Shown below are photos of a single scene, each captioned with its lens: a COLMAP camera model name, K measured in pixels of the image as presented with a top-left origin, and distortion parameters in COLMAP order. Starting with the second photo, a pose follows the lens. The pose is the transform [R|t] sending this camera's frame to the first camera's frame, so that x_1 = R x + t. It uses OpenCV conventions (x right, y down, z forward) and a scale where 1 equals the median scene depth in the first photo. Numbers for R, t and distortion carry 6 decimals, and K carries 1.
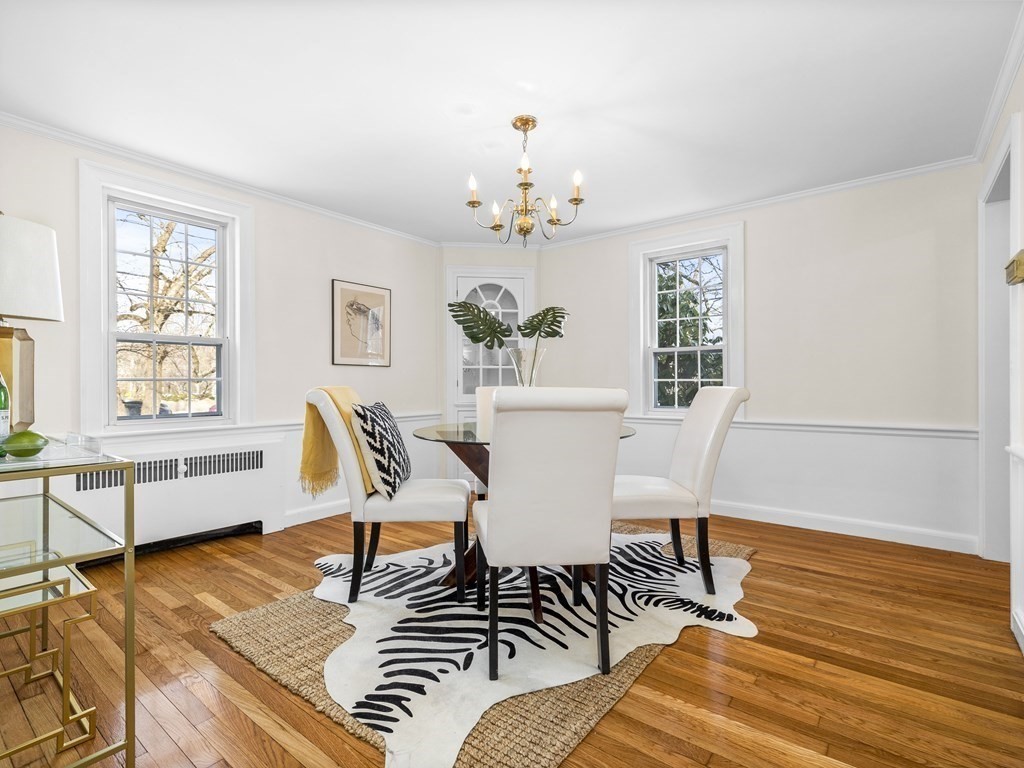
lens RADIAL K [[489.6, 0, 512.1], [0, 489.6, 383.7], [0, 0, 1]] dist [0.002469, -0.000612]
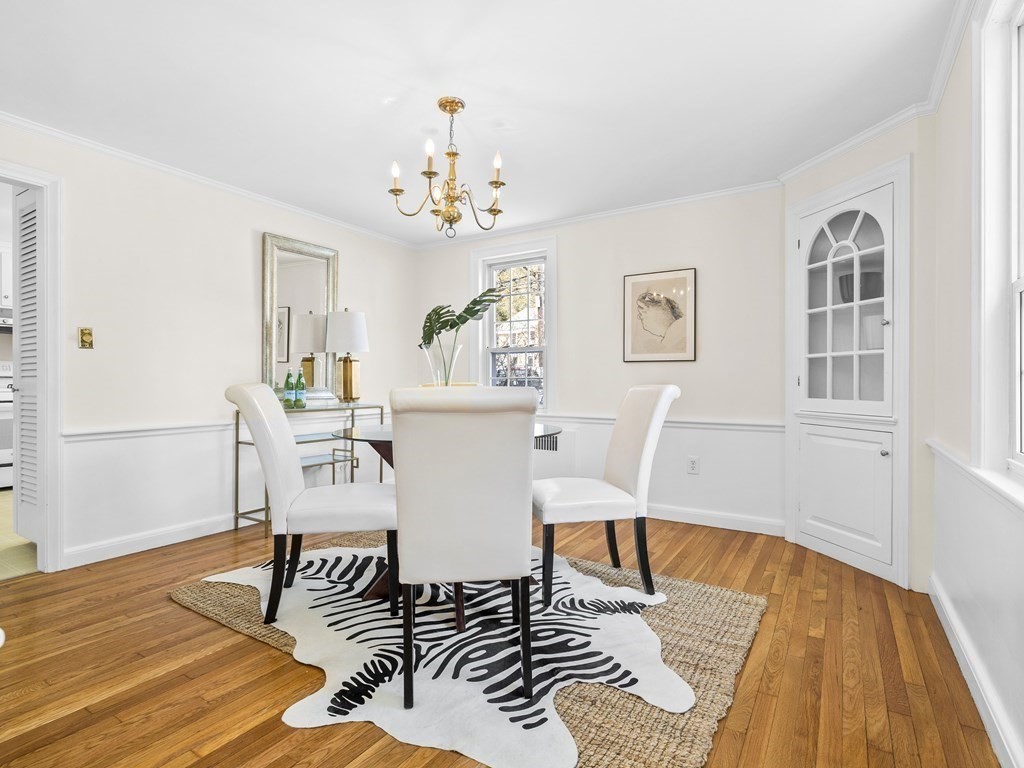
lens RADIAL K [[537.6, 0, 506.4], [0, 537.6, 382.0], [0, 0, 1]] dist [-0.002945, 0.001580]
pose [[0.091867, 0.004383, -0.995762, 1.211820], [-0.000372, 0.999990, 0.004367, -0.004416], [0.995771, -0.000031, 0.091867, 1.144390]]
